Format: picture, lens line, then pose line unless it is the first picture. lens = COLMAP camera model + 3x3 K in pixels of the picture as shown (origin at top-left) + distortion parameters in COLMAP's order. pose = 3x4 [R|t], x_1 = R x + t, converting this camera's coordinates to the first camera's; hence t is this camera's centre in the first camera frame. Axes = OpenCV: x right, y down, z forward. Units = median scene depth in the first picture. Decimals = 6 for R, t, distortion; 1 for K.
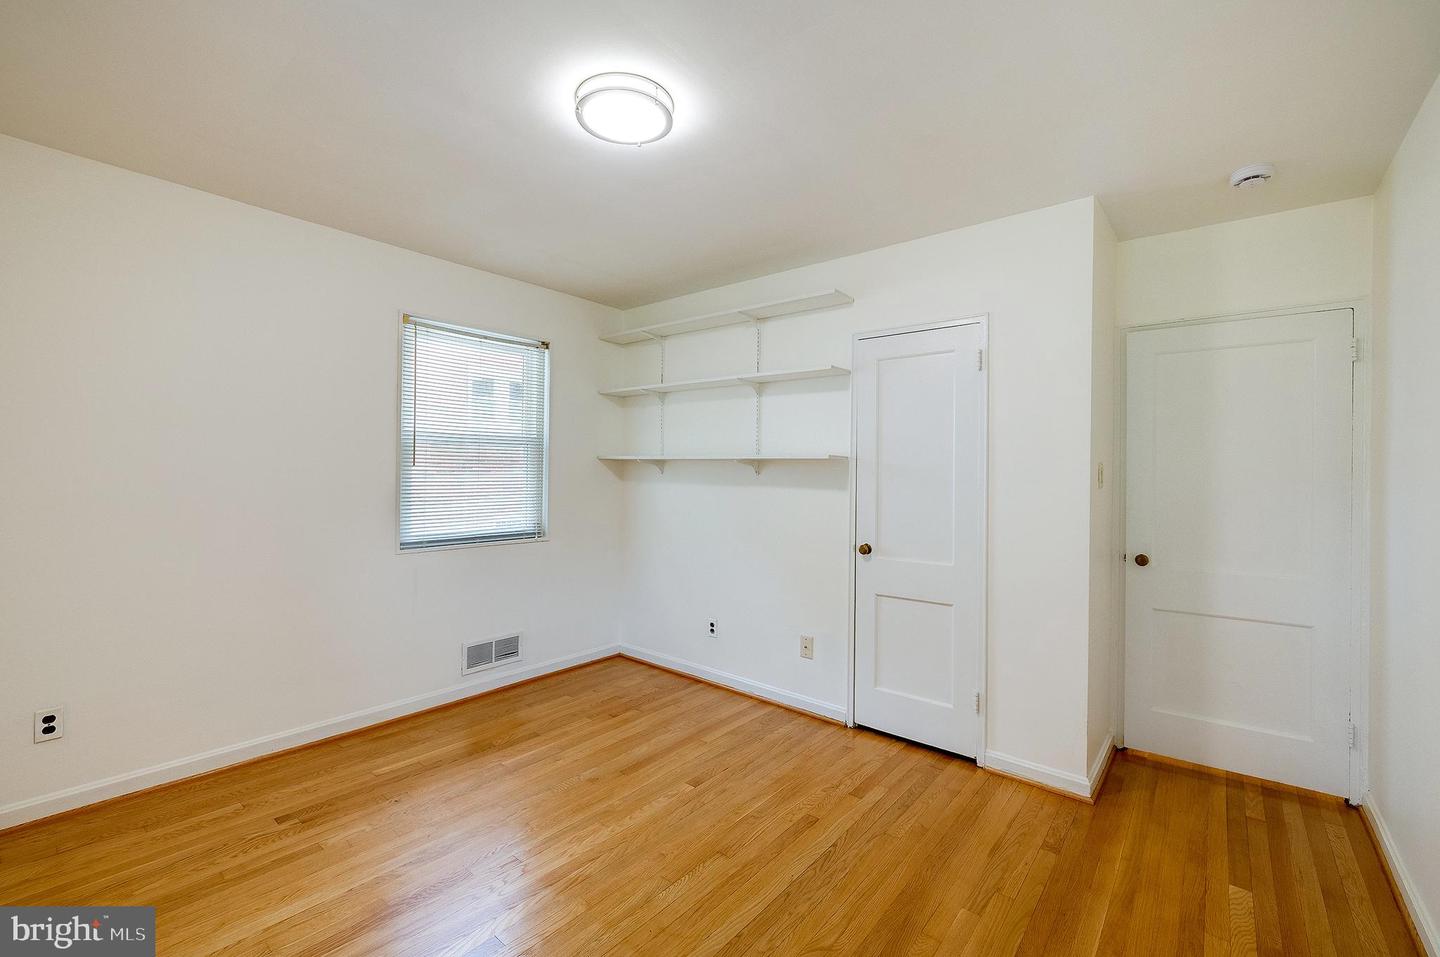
lens RADIAL K [[617.8, 0, 713.3], [0, 617.8, 473.7], [0, 0, 1]] dist [-0.001456, -0.001094]
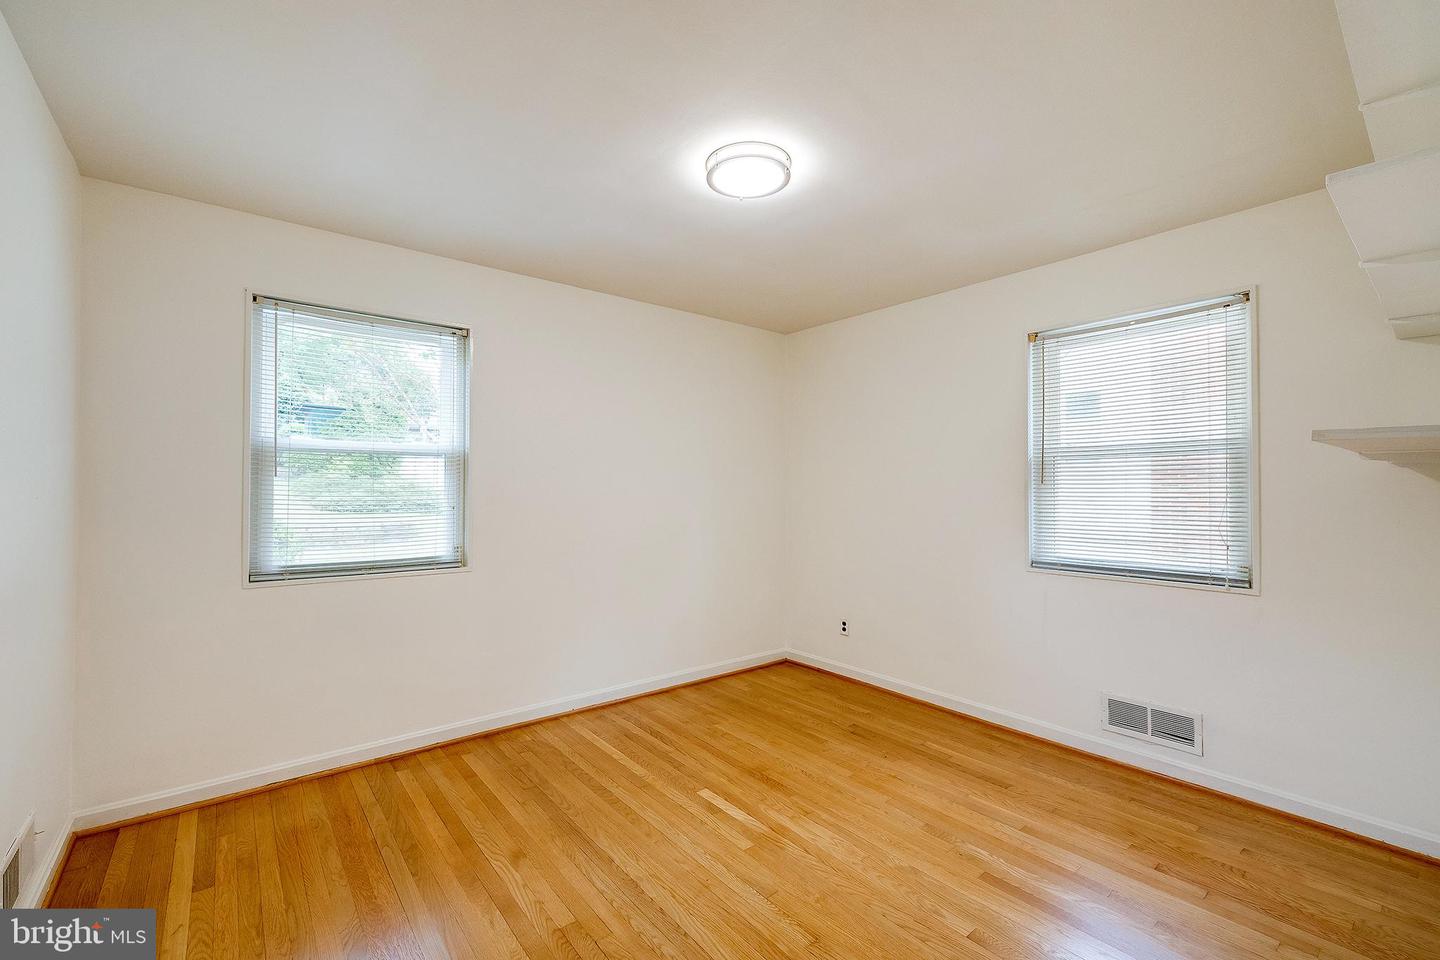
lens RADIAL K [[617.8, 0, 713.4], [0, 617.8, 483.3], [0, 0, 1]] dist [-0.001456, -0.001094]
pose [[-0.219855, -0.020674, -0.975313, 0.613065], [-0.005184, 0.999786, -0.020024, 0.008840], [0.975519, 0.000653, -0.219915, 0.740077]]
